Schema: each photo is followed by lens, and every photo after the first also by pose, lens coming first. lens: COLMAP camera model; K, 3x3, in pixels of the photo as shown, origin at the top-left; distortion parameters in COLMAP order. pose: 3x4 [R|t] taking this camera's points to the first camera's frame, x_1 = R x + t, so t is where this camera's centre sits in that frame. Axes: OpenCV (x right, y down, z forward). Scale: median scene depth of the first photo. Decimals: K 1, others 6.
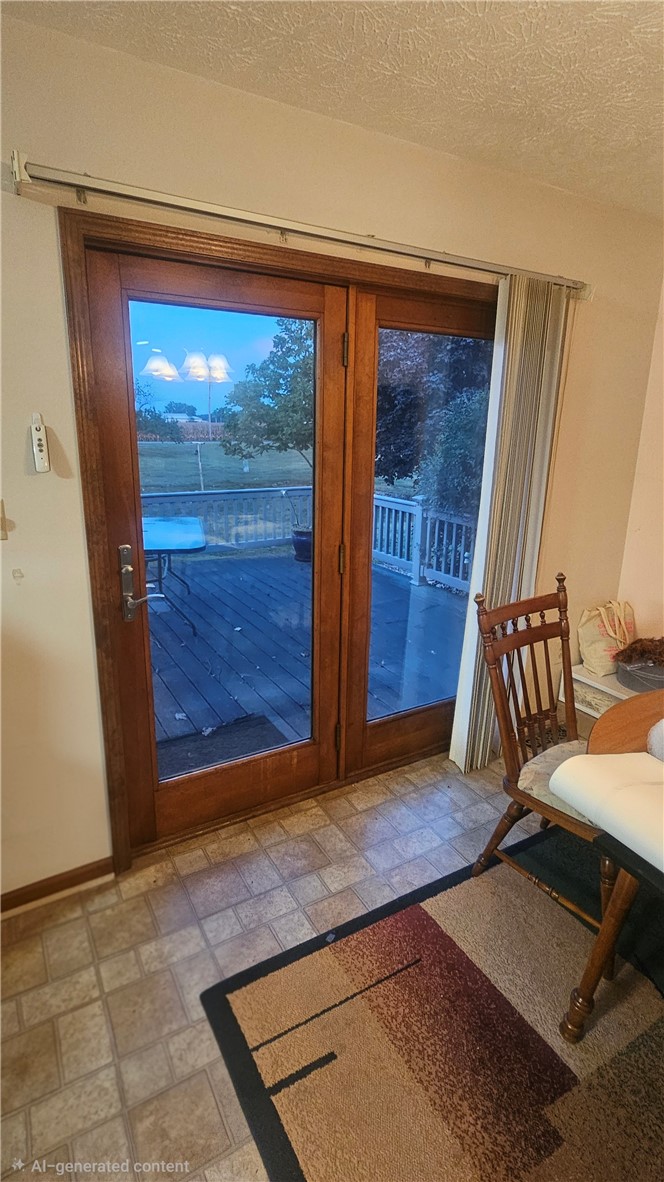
lens RADIAL K [[586.5, 0, 336.4], [0, 586.5, 570.4], [0, 0, 1]] dist [-0.002060, -0.000031]
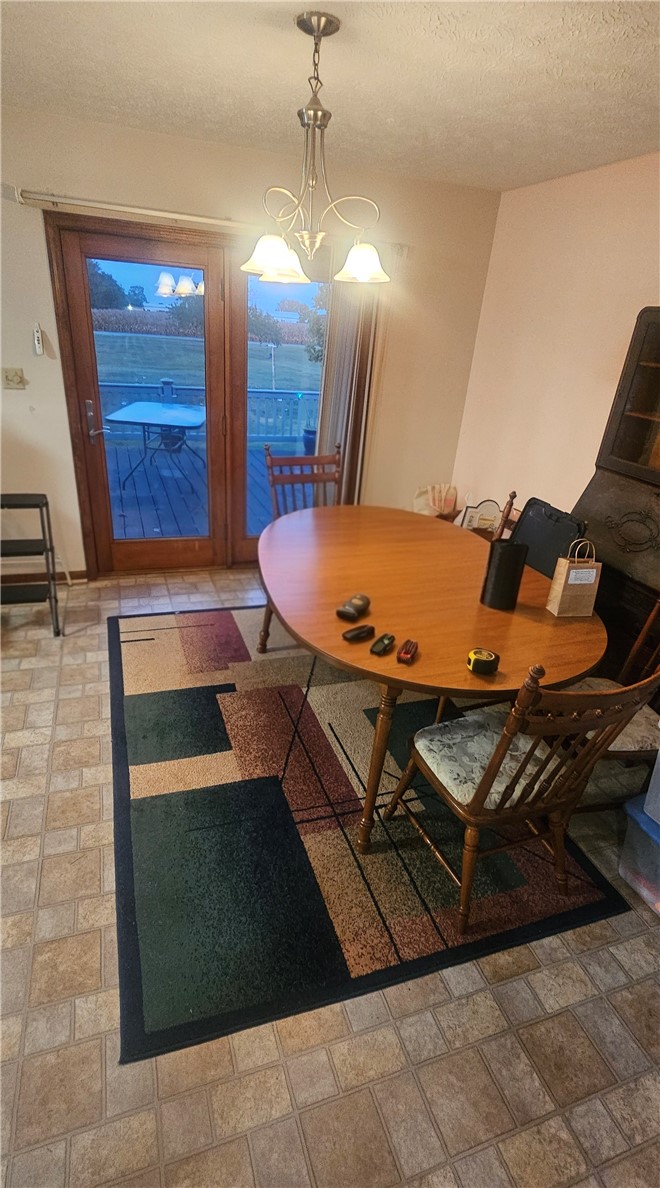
lens RADIAL K [[578.9, 0, 330.2], [0, 578.9, 621.3], [0, 0, 1]] dist [0.001743, -0.000610]
pose [[0.979375, 0.136517, -0.148956, 0.765120], [-0.100624, 0.968837, 0.226341, 0.143048], [0.175214, -0.206684, 0.962591, -0.791763]]
